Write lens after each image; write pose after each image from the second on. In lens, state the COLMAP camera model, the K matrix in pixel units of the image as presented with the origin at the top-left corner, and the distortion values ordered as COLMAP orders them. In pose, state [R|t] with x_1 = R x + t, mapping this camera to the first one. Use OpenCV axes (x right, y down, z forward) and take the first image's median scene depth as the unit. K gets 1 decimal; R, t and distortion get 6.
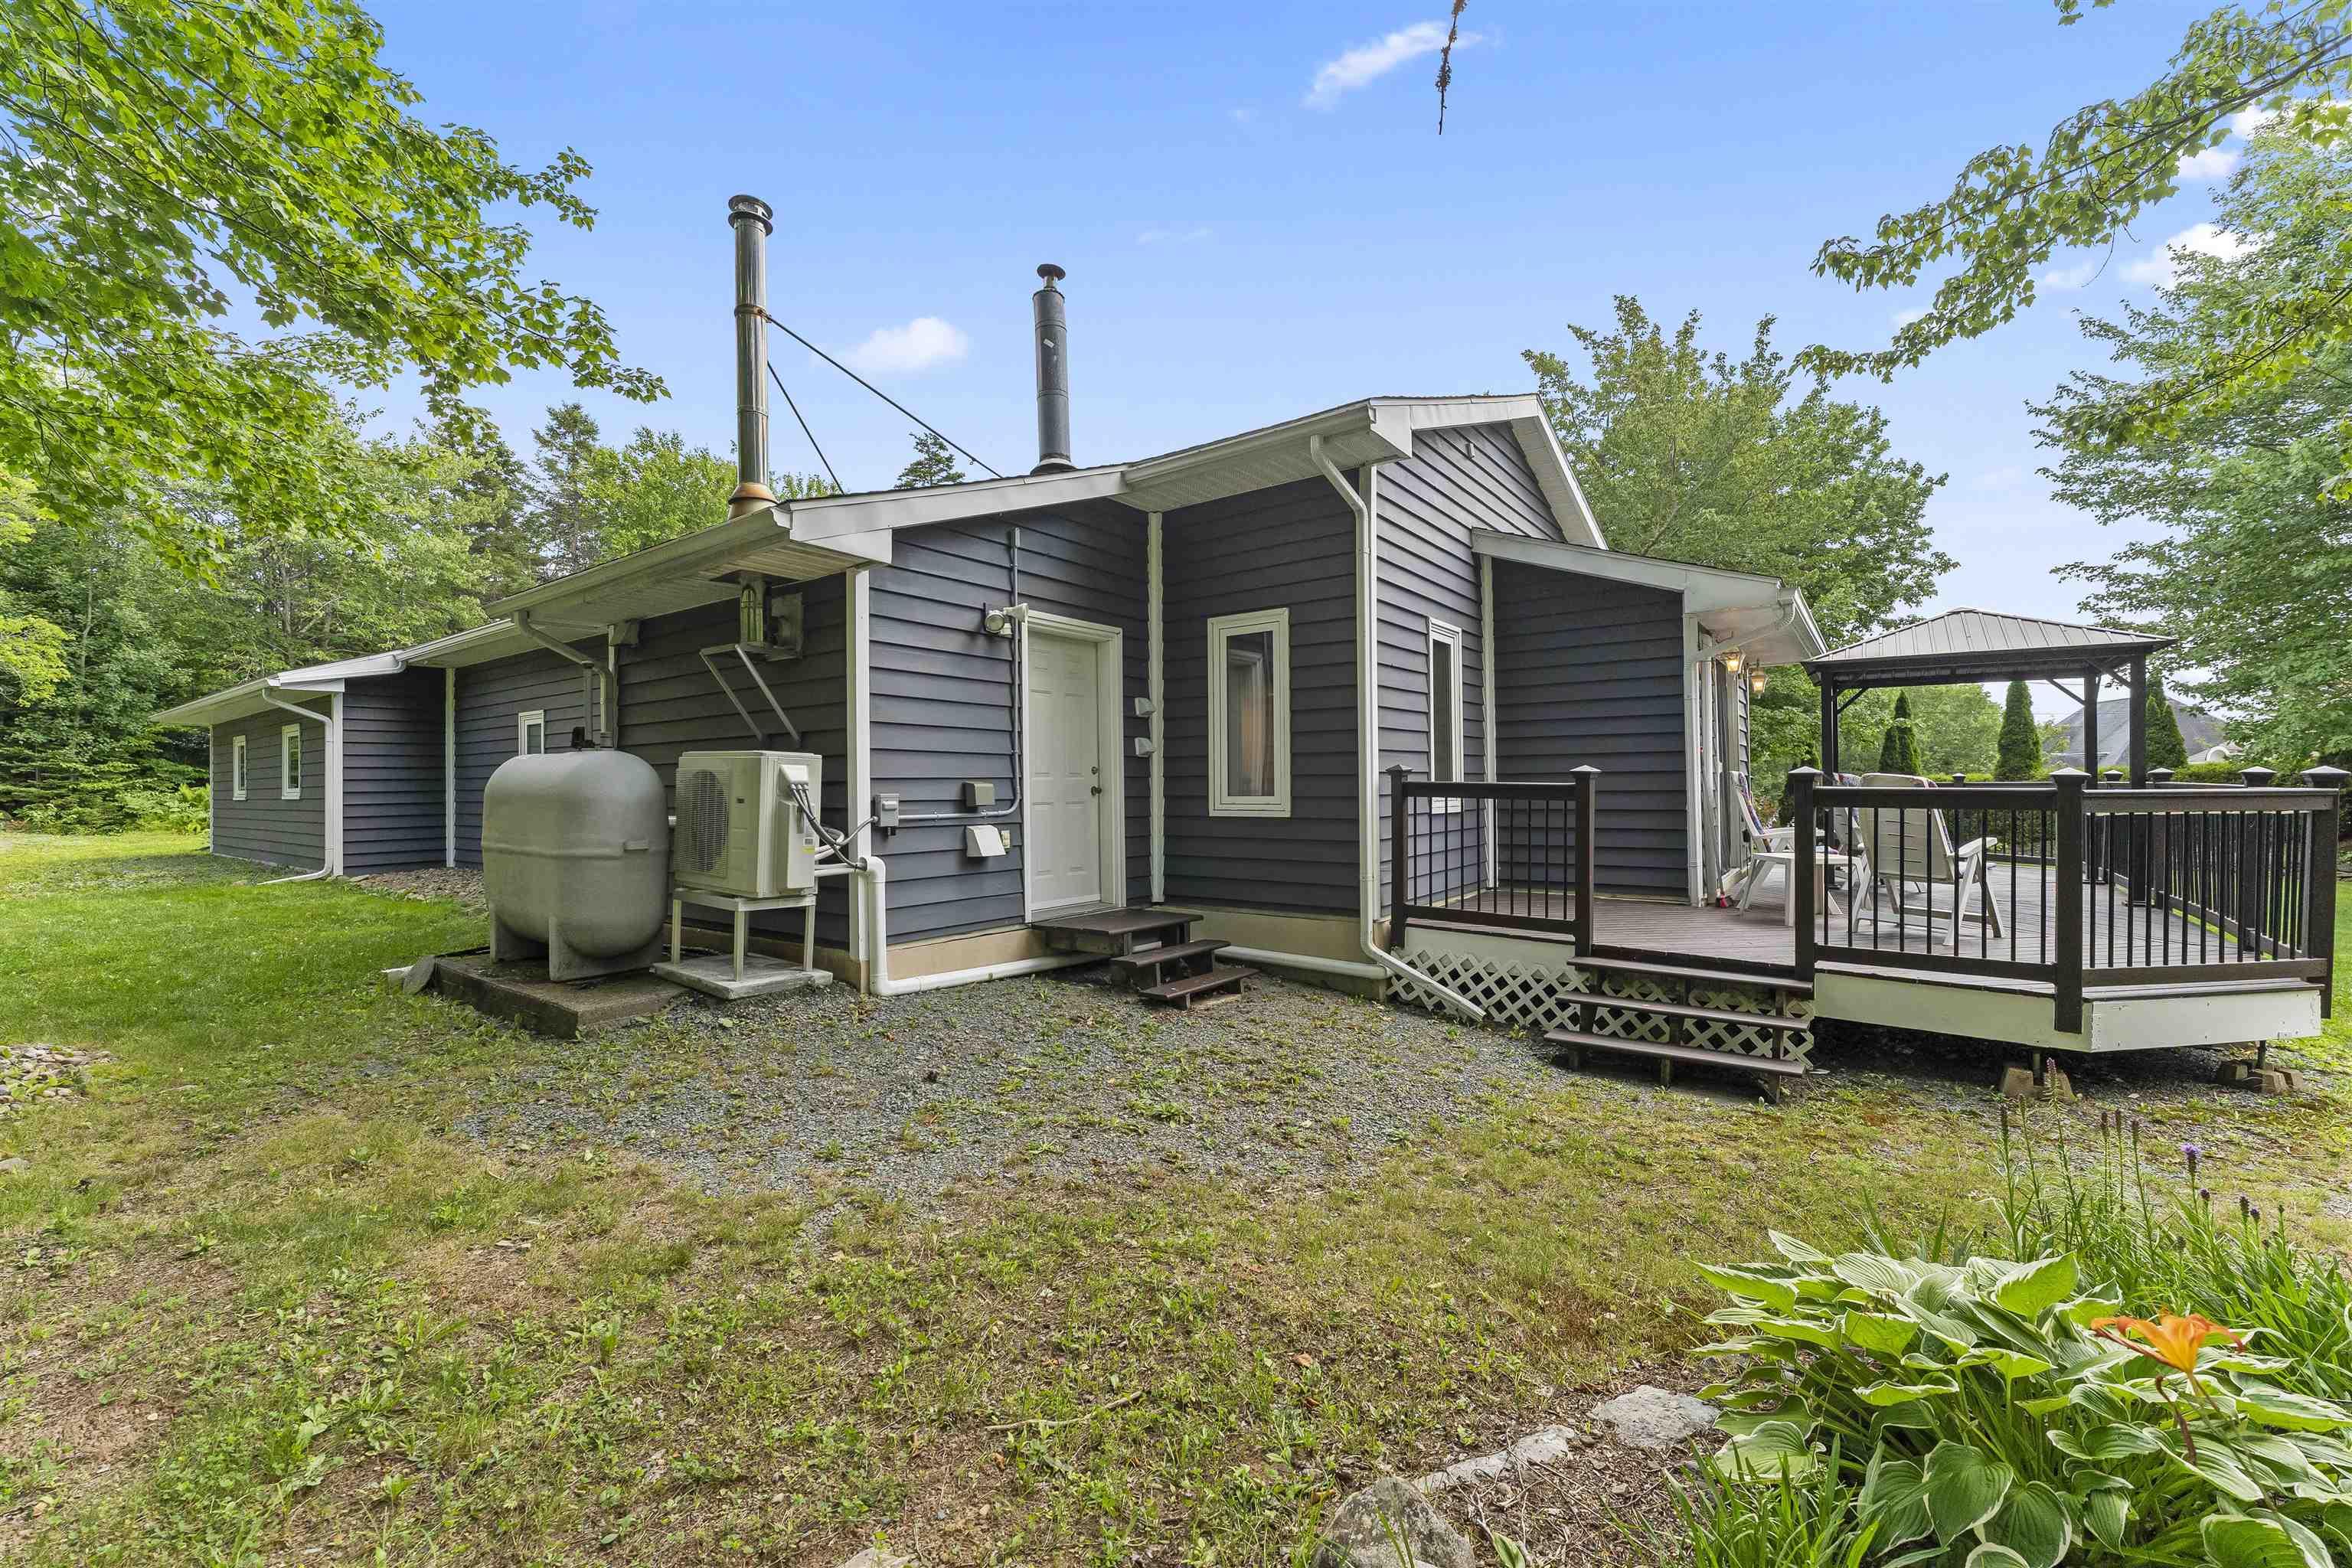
lens RADIAL K [[918.6, 0, 1176.0], [0, 918.6, 784.0], [0, 0, 1]] dist [0.000771, 0.000113]
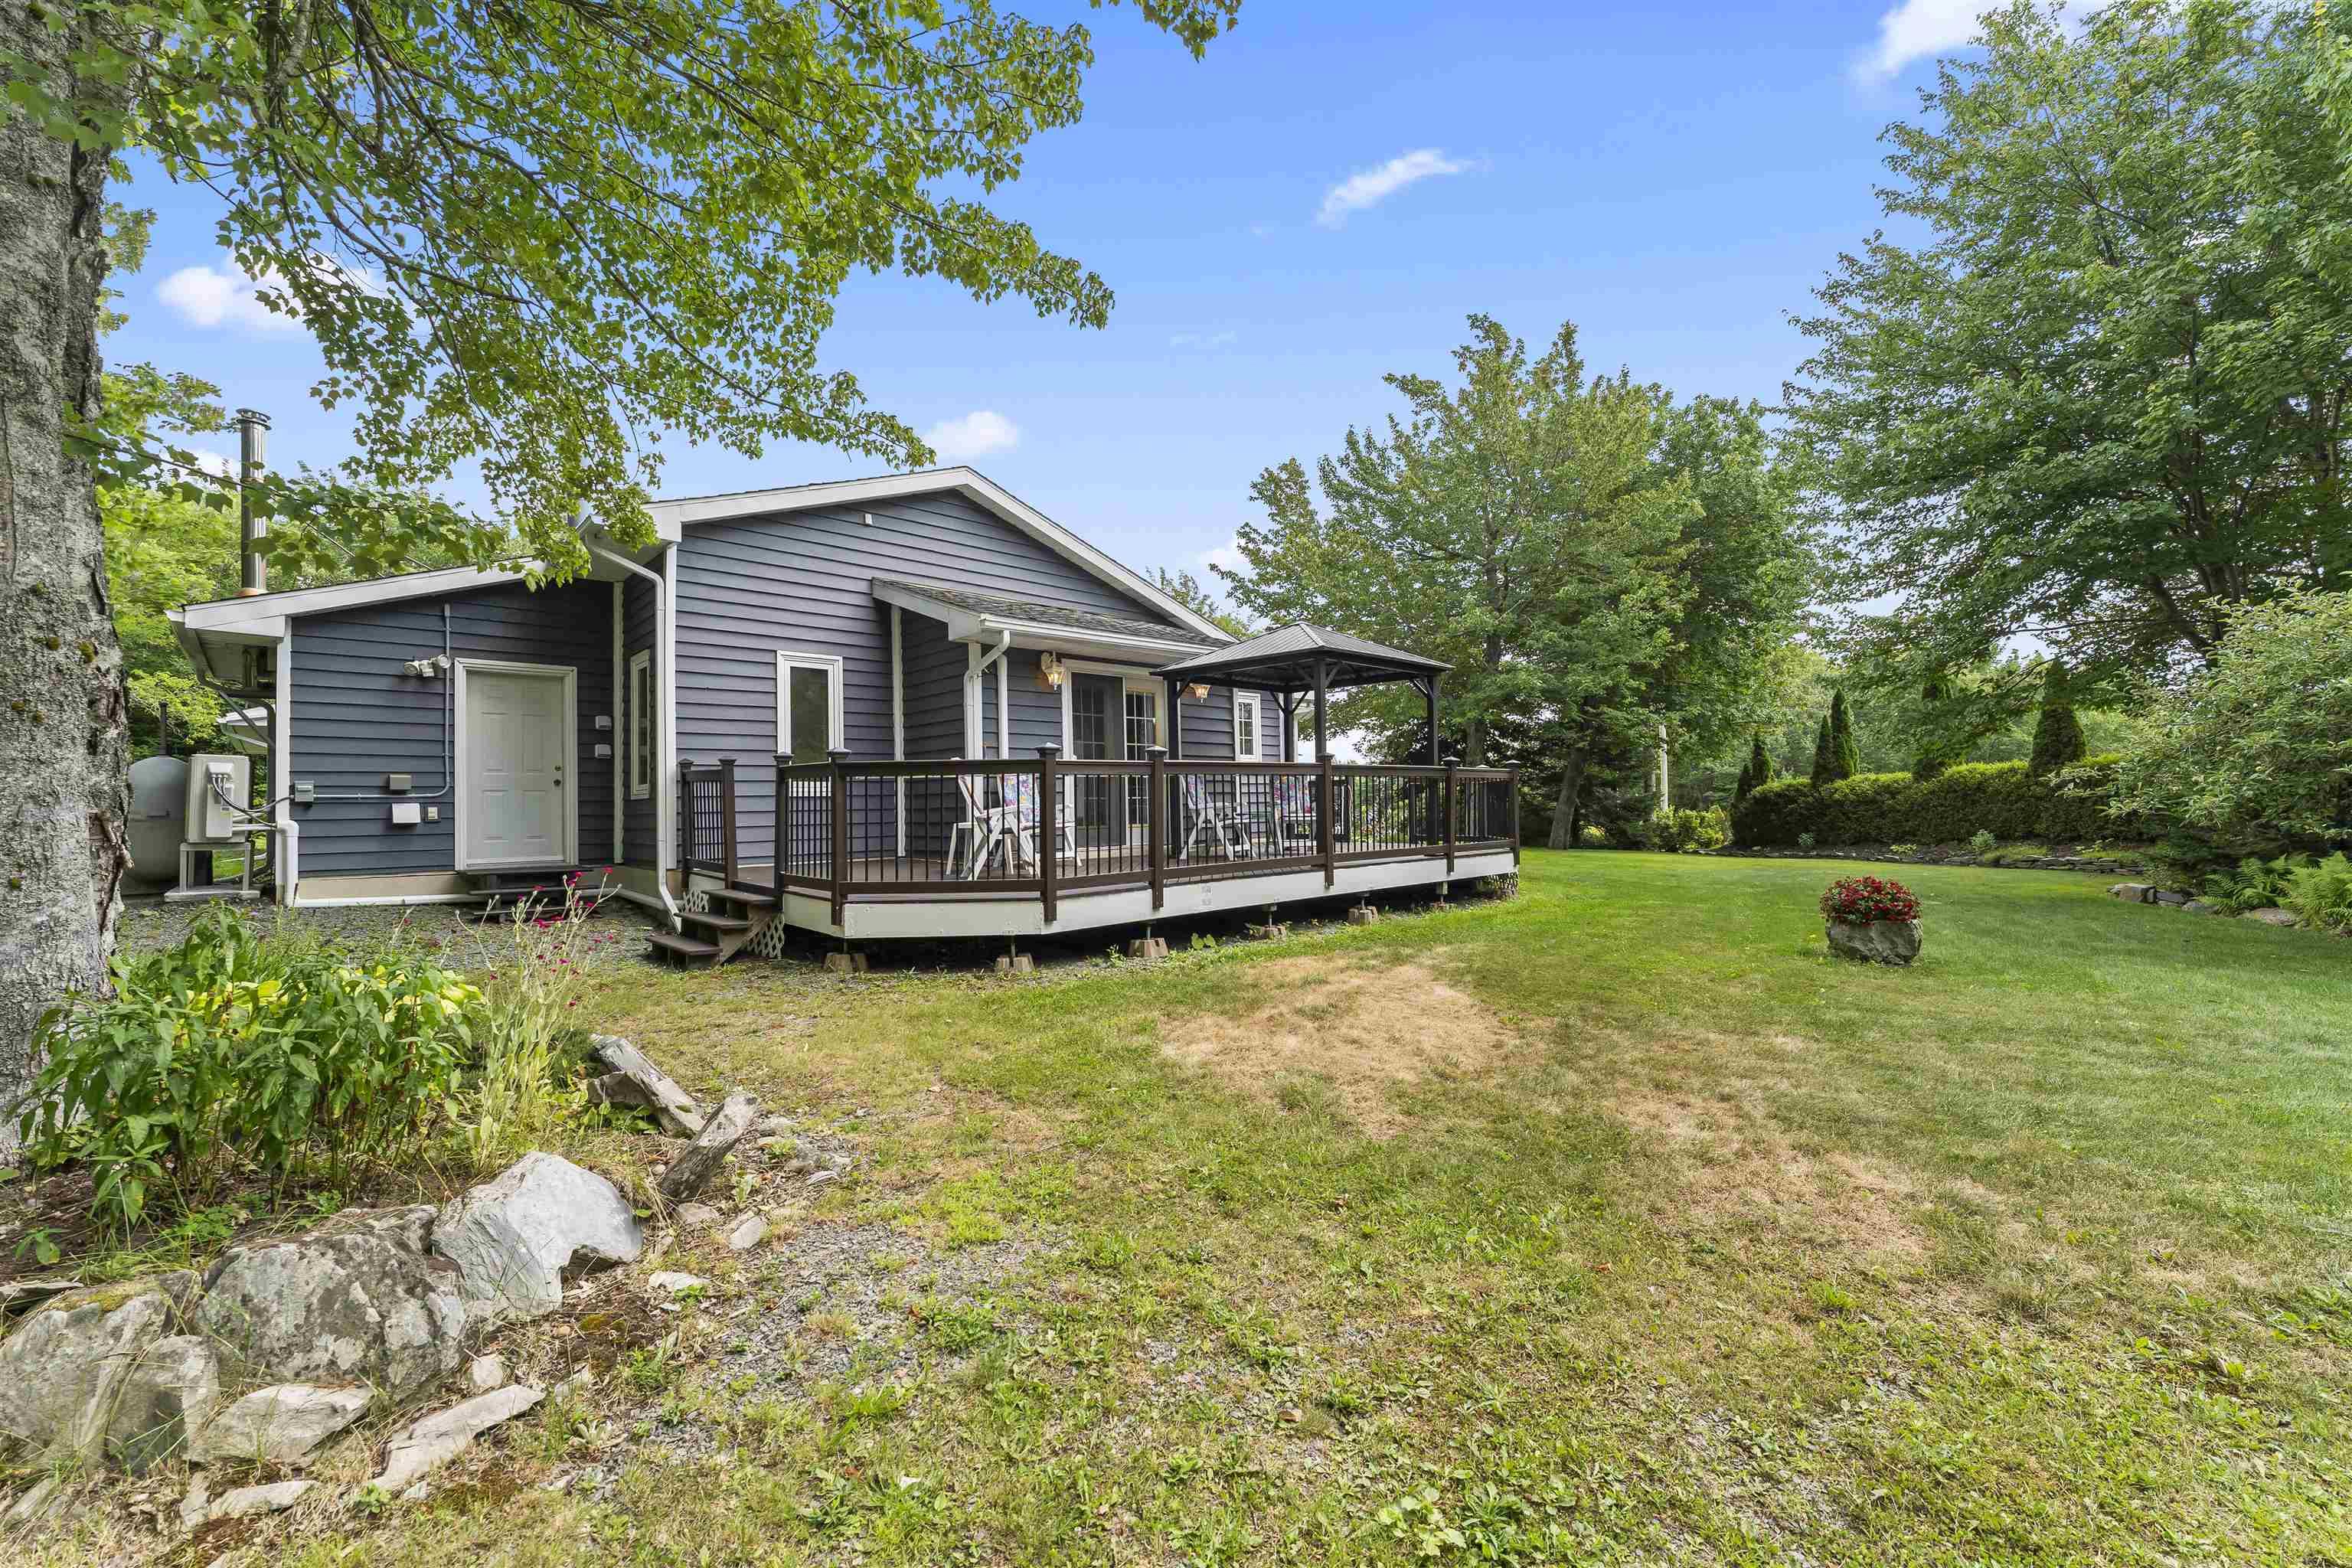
lens RADIAL K [[918.6, 0, 1176.0], [0, 918.6, 784.0], [0, 0, 1]] dist [0.000771, 0.000113]
pose [[0.985408, -0.012522, -0.169745, 1.223840], [0.009402, 0.999772, -0.019175, 0.051504], [0.169947, 0.017299, 0.985301, -0.258538]]
